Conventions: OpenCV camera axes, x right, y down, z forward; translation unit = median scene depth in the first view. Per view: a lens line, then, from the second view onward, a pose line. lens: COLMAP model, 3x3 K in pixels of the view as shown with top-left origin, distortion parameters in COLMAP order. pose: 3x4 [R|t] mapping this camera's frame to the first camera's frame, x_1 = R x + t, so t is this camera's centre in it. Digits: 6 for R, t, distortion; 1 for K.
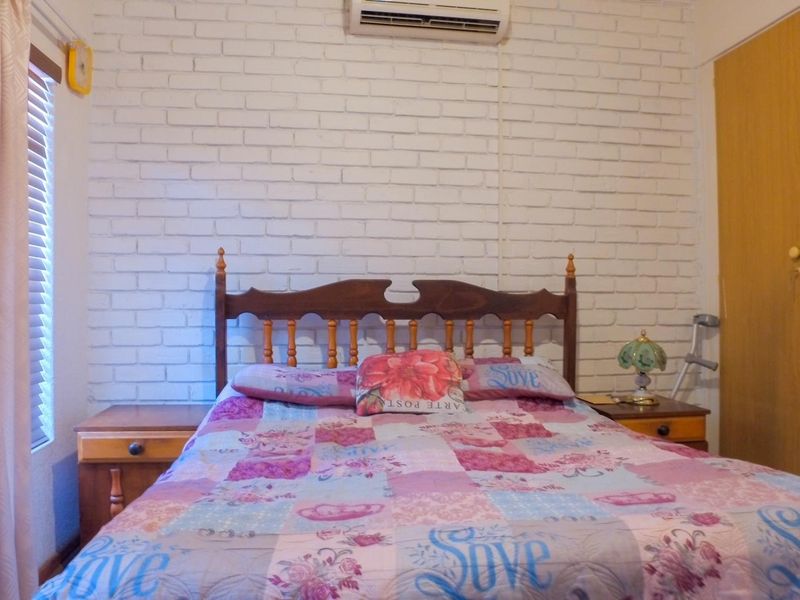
lens RADIAL K [[622.7, 0, 404.6], [0, 622.7, 299.8], [0, 0, 1]] dist [-0.125358, 0.086560]
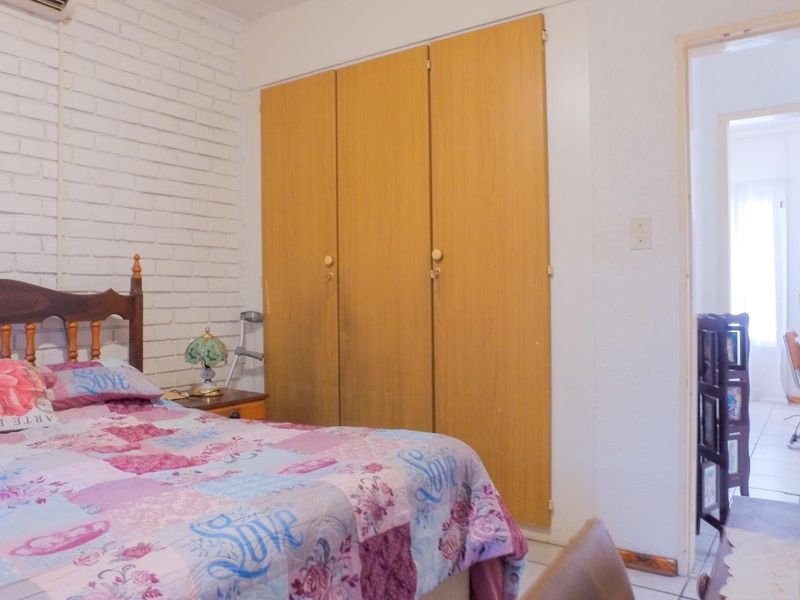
lens RADIAL K [[622.7, 0, 404.6], [0, 622.7, 299.8], [0, 0, 1]] dist [-0.125358, 0.086560]
pose [[0.676232, -0.010635, 0.736612, -0.201135], [0.004746, 0.999938, 0.010080, -0.009606], [-0.736673, -0.003320, 0.676241, 0.009636]]
